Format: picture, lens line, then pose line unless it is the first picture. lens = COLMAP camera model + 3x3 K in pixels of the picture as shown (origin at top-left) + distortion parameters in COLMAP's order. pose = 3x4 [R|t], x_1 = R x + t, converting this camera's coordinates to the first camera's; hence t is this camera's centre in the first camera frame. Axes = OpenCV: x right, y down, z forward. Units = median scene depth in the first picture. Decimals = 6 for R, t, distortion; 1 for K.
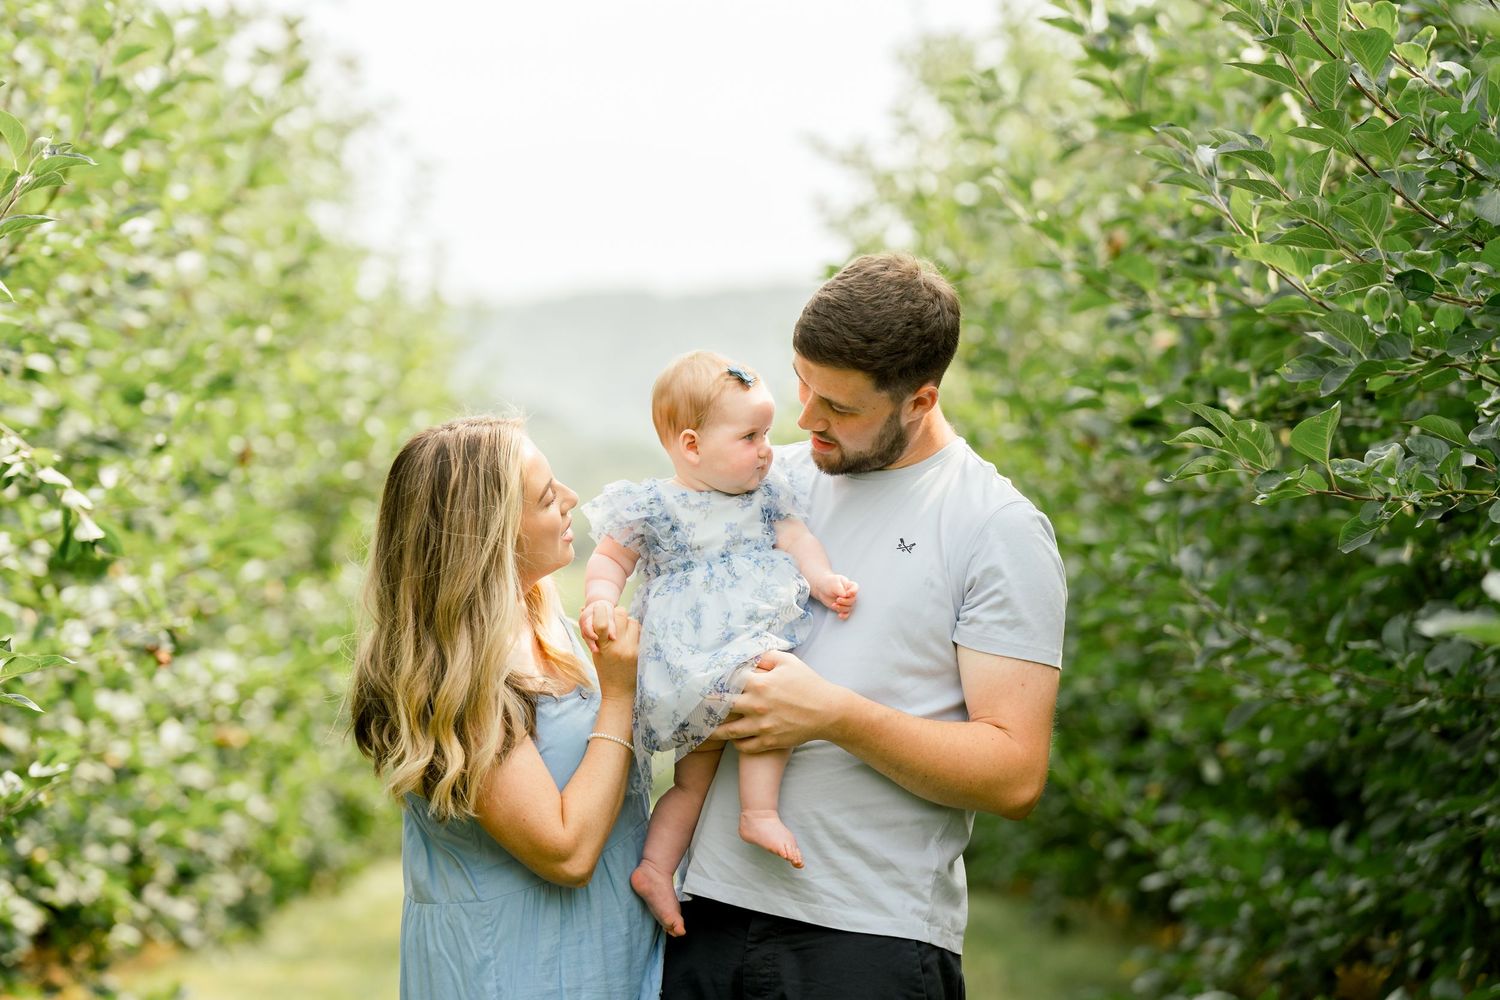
lens RADIAL K [[5583.4, 0, 751.1], [0, 5583.4, 500.8], [0, 0, 1]] dist [0.374165, 0.000000]
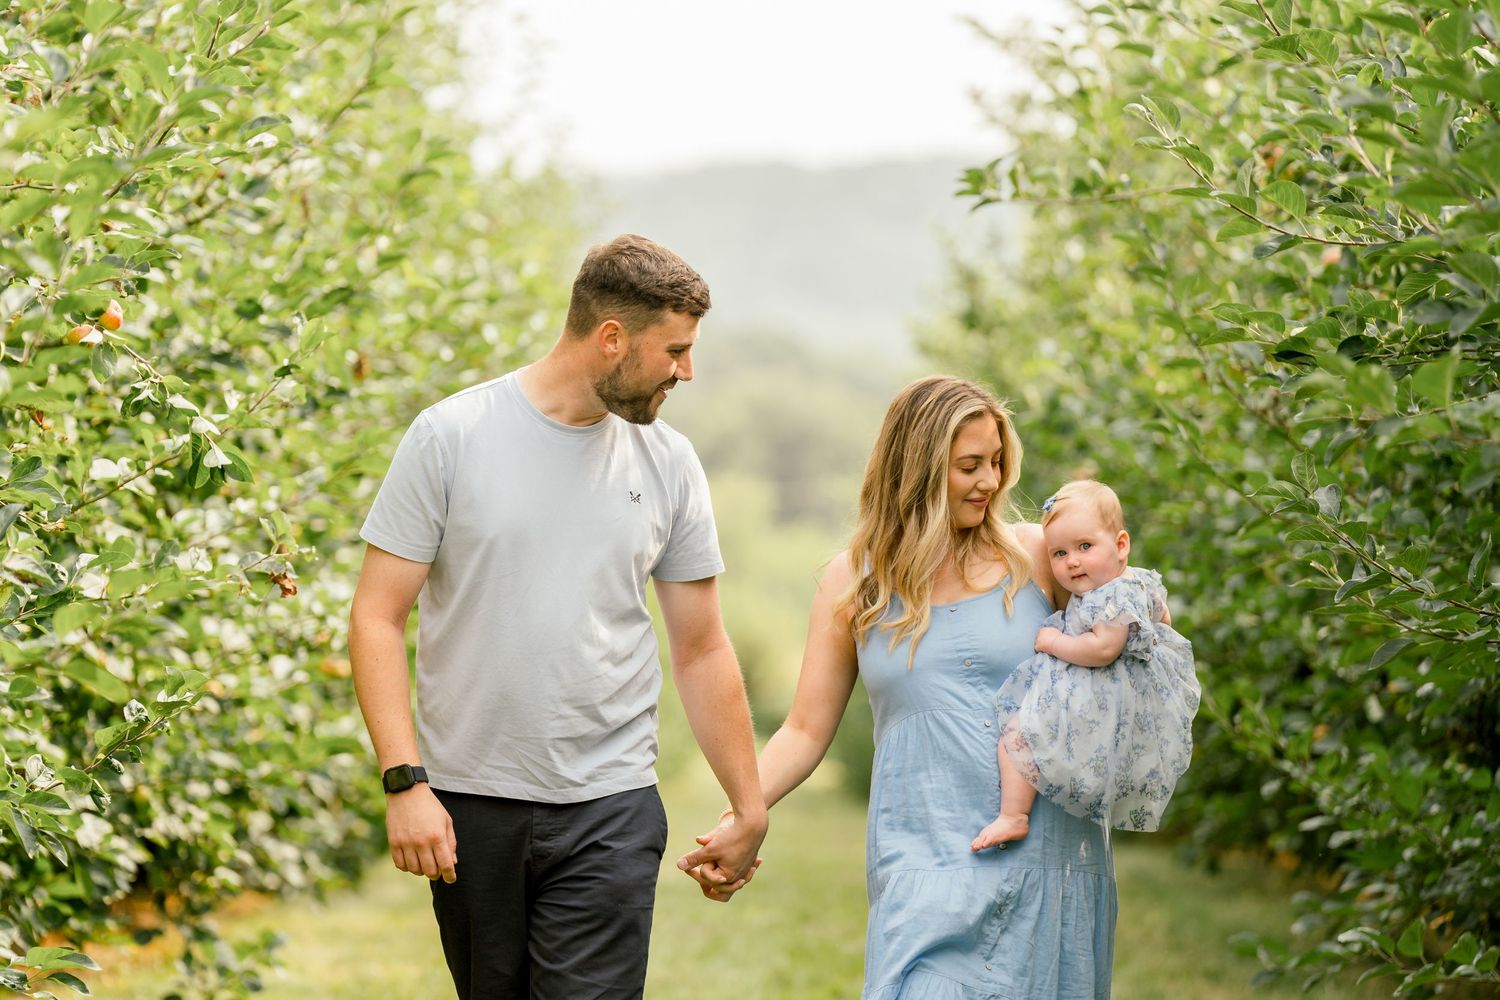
lens RADIAL K [[7080.4, 0, 750.5], [0, 7080.4, 499.8], [0, 0, 1]] dist [-1.492818, 0.000000]
pose [[0.999661, 0.005341, -0.025466, 0.005557], [-0.004881, 0.999824, 0.018089, -0.008291], [0.025558, -0.017958, 0.999512, -0.189023]]
